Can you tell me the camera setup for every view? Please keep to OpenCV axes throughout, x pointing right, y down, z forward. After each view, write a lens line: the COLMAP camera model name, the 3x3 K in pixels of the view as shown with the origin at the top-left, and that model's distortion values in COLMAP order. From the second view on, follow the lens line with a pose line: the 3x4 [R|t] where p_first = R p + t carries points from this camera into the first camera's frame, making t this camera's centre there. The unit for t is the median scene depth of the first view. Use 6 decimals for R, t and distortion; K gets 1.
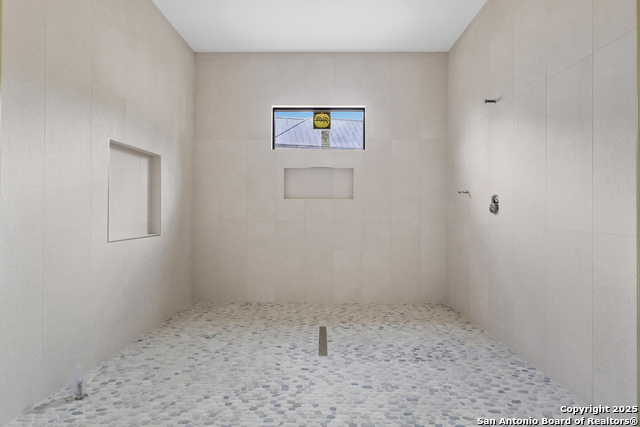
lens RADIAL K [[305.9, 0, 320.1], [0, 305.9, 211.0], [0, 0, 1]] dist [-0.002854, 0.000022]
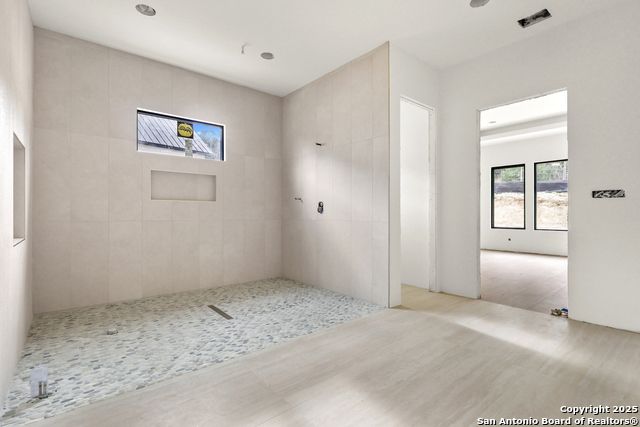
lens RADIAL K [[312.2, 0, 321.5], [0, 312.2, 212.6], [0, 0, 1]] dist [-0.005745, -0.000294]
pose [[0.747112, -0.003278, 0.664690, -0.513163], [-0.002490, 0.999967, 0.007731, -0.006356], [-0.664694, -0.007431, 0.747079, -0.247113]]
